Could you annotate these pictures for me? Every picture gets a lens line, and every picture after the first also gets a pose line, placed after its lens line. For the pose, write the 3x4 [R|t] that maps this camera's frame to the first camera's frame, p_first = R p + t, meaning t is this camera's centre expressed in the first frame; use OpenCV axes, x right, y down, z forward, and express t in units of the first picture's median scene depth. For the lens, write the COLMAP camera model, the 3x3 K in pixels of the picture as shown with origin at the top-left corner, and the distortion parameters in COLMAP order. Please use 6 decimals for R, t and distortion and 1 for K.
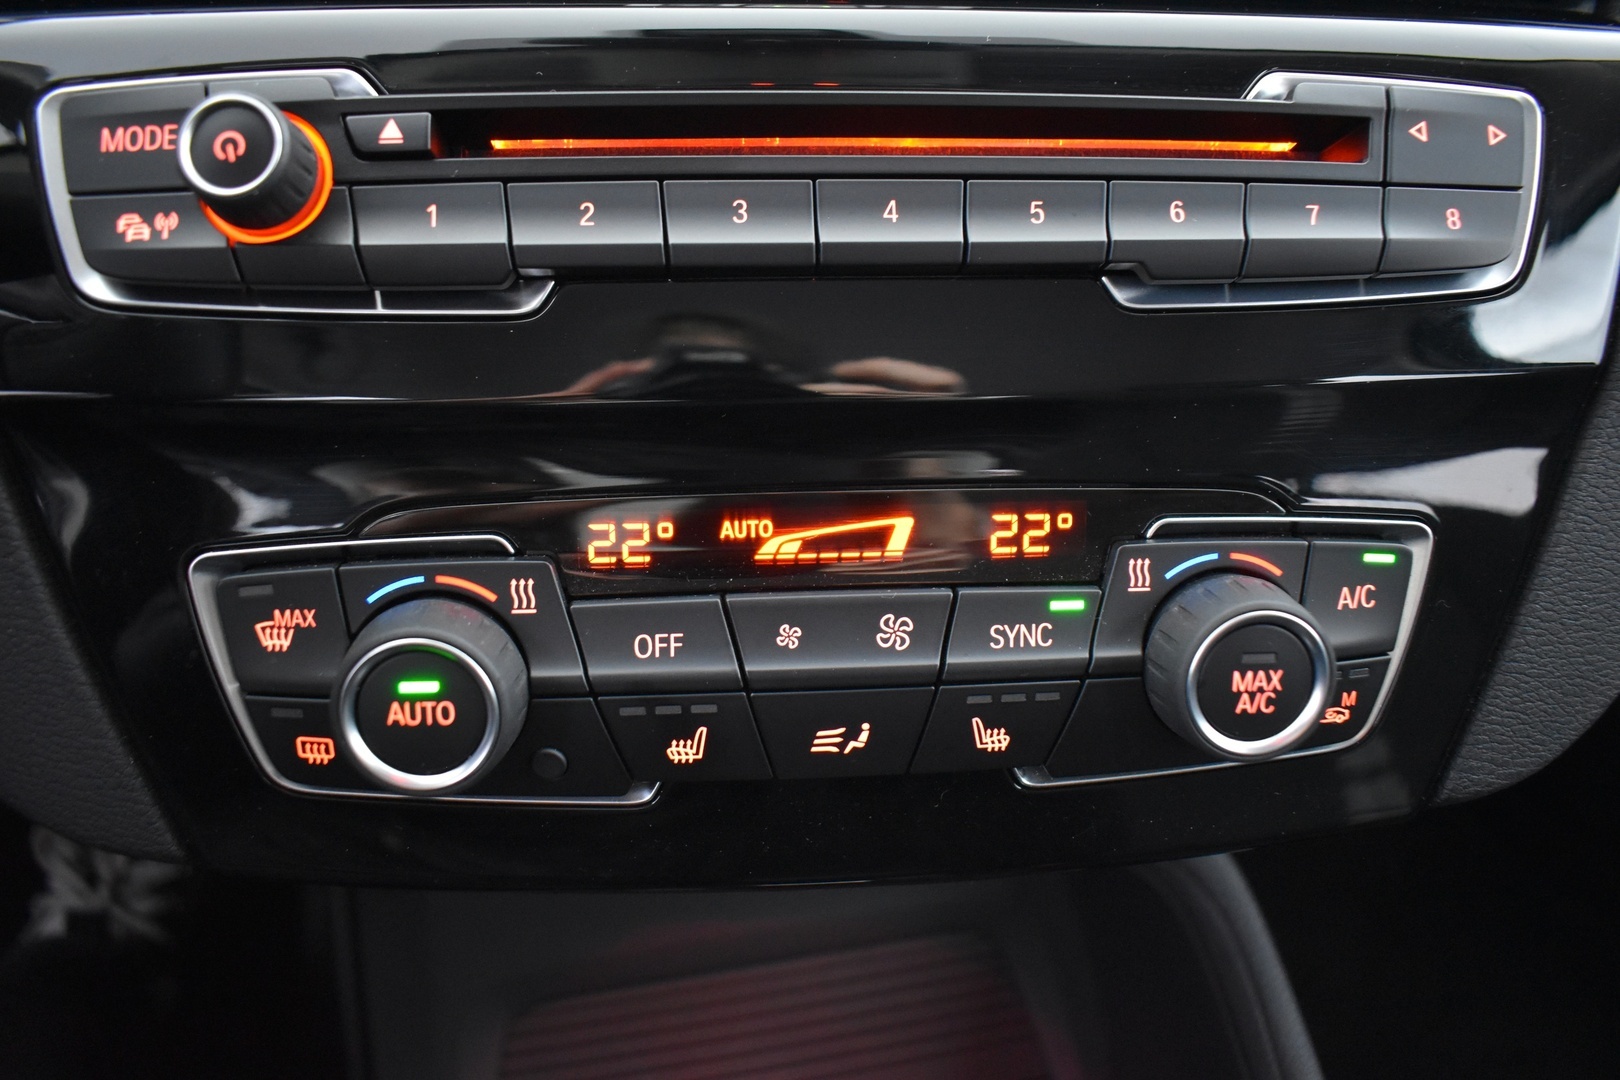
lens RADIAL K [[1234.8, 0, 810.0], [0, 1234.8, 540.0], [0, 0, 1]] dist [-0.115710, -0.000024]
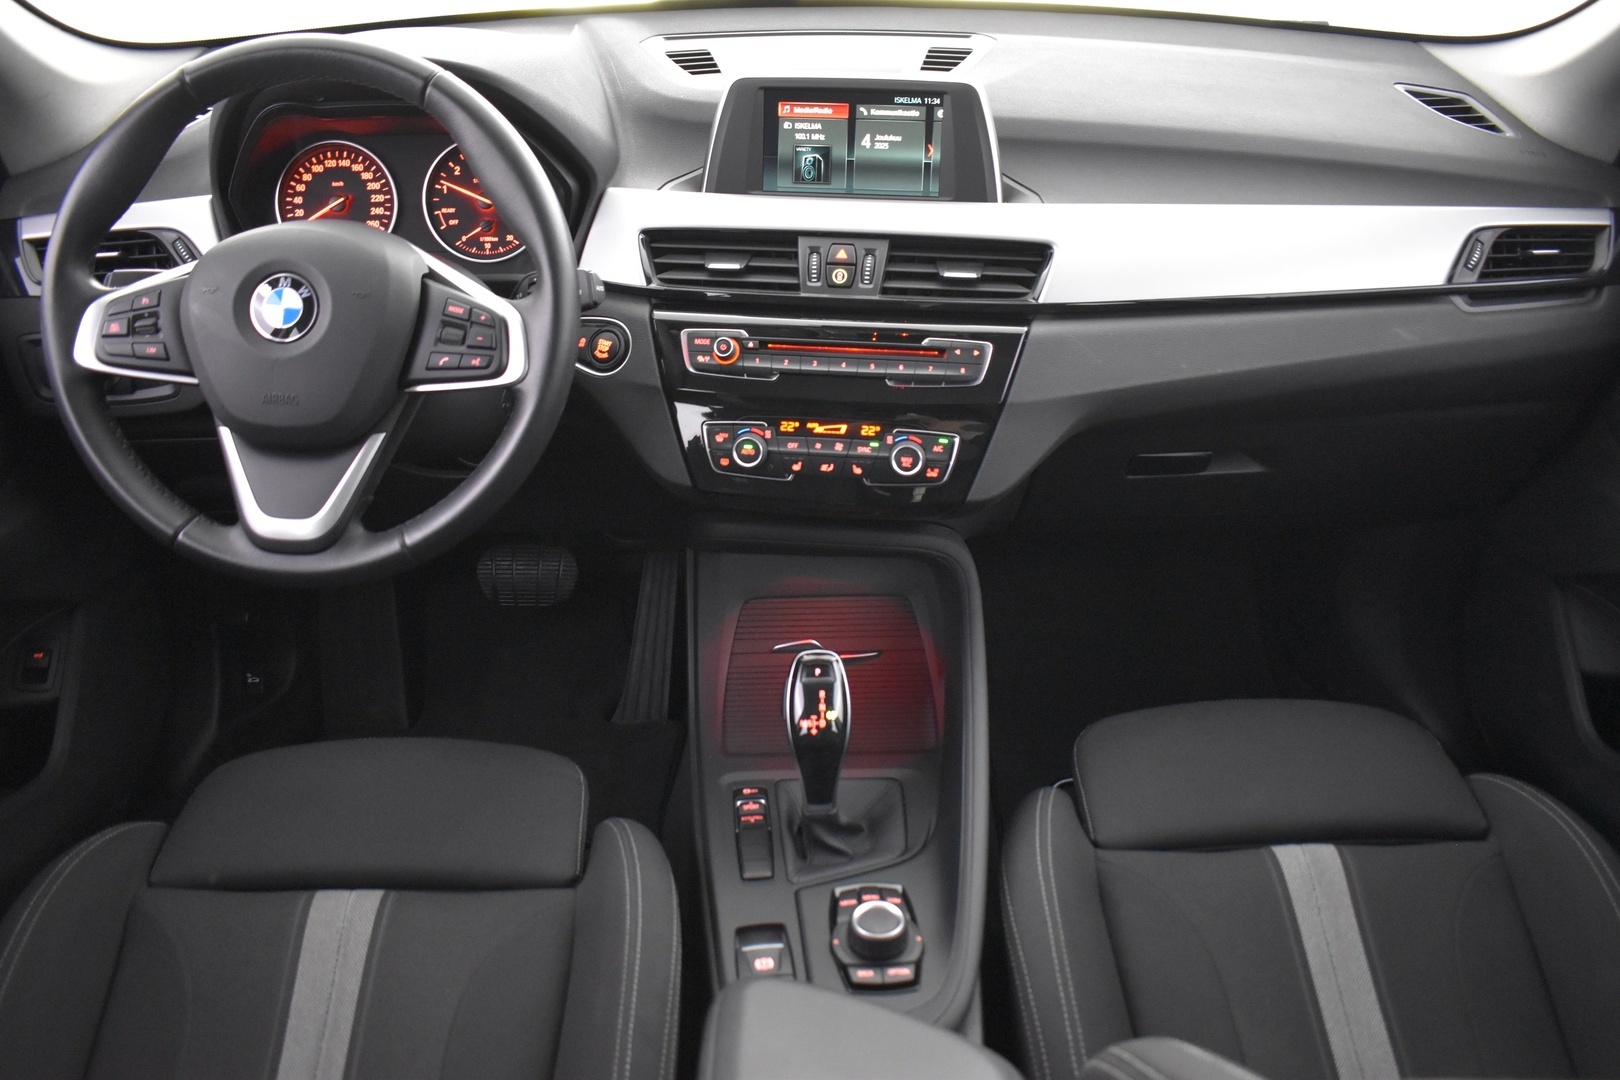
lens RADIAL K [[1270.4, 0, 810.0], [0, 1270.4, 540.0], [0, 0, 1]] dist [-0.092497, 0.009352]
pose [[0.982081, 0.078675, -0.171251, 0.898525], [-0.086626, 0.995459, -0.039454, 0.690051], [0.167369, 0.053582, 0.984437, -4.246545]]
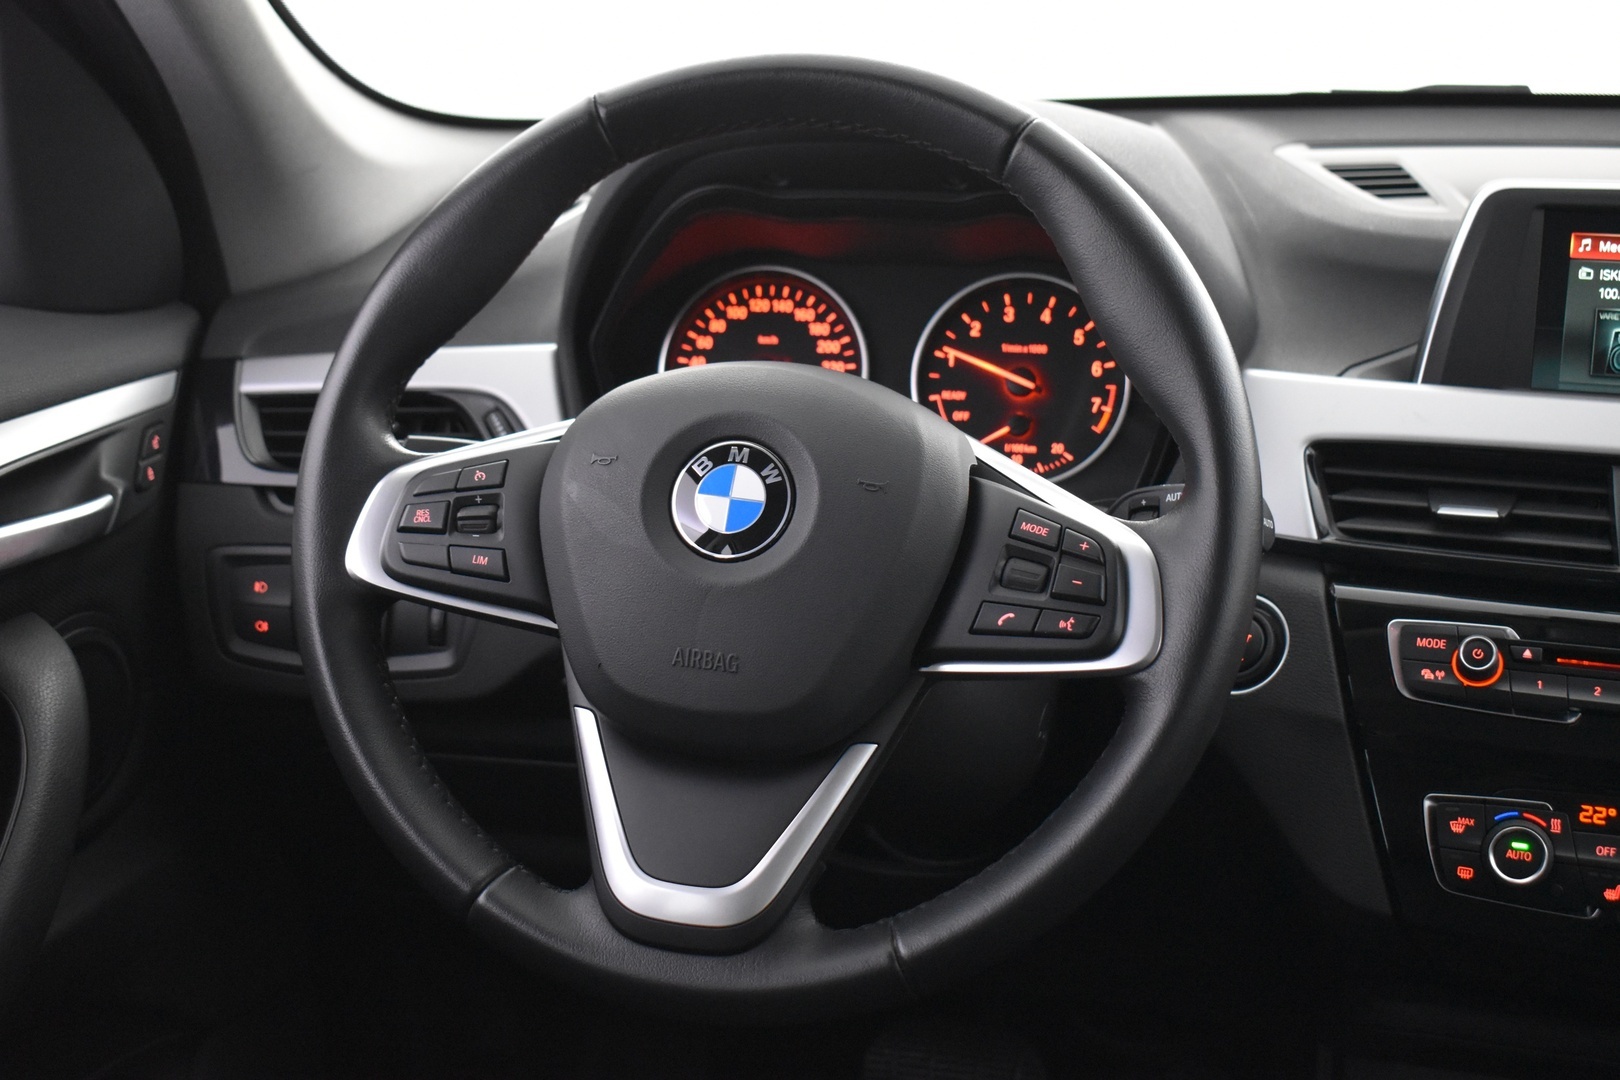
lens RADIAL K [[2130.2, 0, 810.0], [0, 2130.2, 540.0], [0, 0, 1]] dist [-0.043277, 0.041994]
pose [[0.915194, 0.085046, -0.393937, 0.045895], [-0.200743, 0.943788, -0.262614, 1.006140], [0.349459, 0.319423, 0.880822, -3.874942]]
